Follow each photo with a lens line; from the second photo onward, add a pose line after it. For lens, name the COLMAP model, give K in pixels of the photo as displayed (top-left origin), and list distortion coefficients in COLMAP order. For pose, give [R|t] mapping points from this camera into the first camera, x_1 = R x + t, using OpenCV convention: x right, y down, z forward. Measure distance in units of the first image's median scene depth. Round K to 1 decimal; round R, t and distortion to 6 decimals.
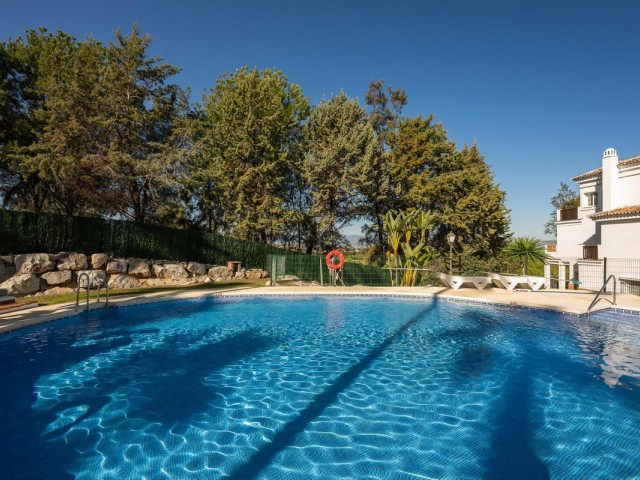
lens RADIAL K [[304.1, 0, 318.5], [0, 304.1, 242.6], [0, 0, 1]] dist [-0.002565, -0.000587]
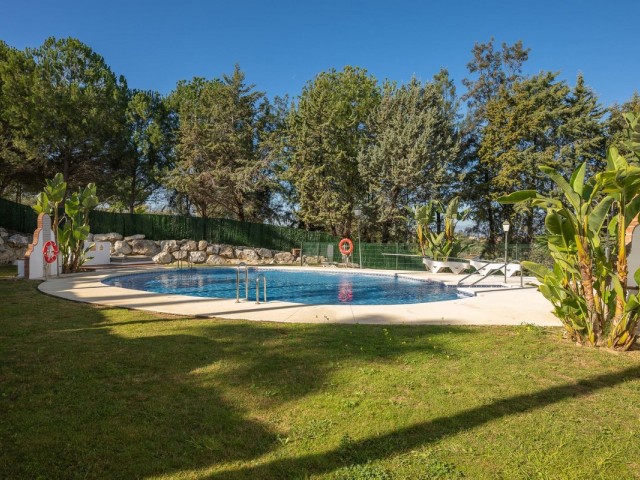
lens RADIAL K [[418.2, 0, 320.0], [0, 418.2, 240.0], [0, 0, 1]] dist [-0.002623, -0.001108]
pose [[0.873006, 0.001515, -0.487707, 0.619368], [0.004397, 0.999930, 0.010977, 0.009480], [0.487689, -0.011727, 0.872938, -0.411917]]
